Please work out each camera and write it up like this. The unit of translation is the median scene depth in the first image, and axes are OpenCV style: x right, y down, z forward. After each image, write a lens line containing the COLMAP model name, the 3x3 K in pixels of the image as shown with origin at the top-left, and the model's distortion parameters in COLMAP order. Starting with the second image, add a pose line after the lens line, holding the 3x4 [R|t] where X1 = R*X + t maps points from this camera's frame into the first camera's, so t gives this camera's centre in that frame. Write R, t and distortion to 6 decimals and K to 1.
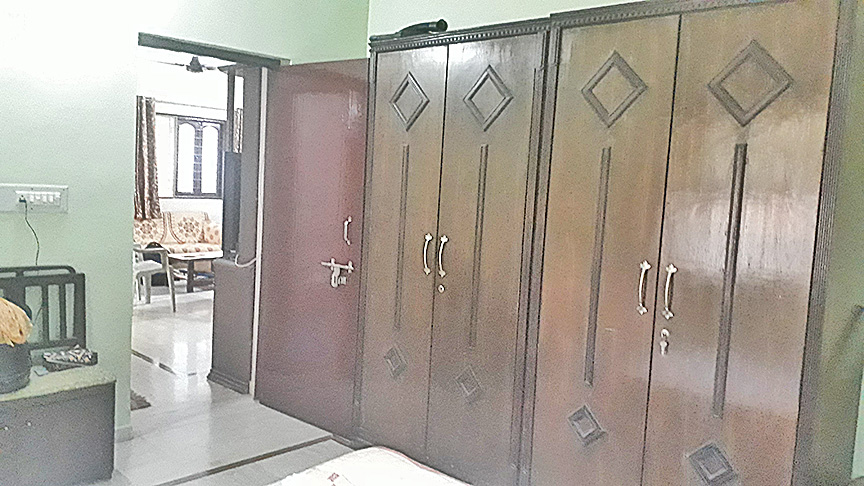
lens RADIAL K [[728.5, 0, 432.0], [0, 728.5, 243.0], [0, 0, 1]] dist [-0.123065, 0.000368]
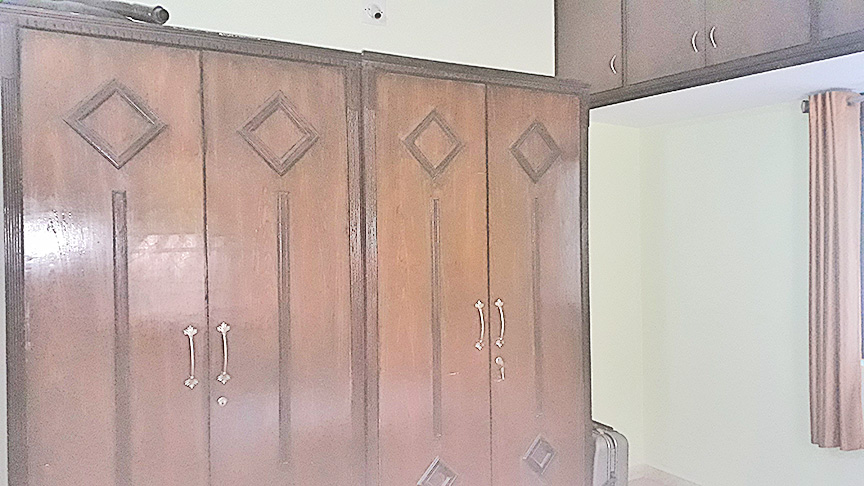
lens RADIAL K [[725.4, 0, 432.0], [0, 725.4, 243.0], [0, 0, 1]] dist [-0.000354, -0.000436]
pose [[0.177075, -0.054910, 0.982664, -0.684521], [0.117384, 0.992494, 0.034307, -0.094922], [-0.977172, 0.109274, 0.182191, 0.728445]]
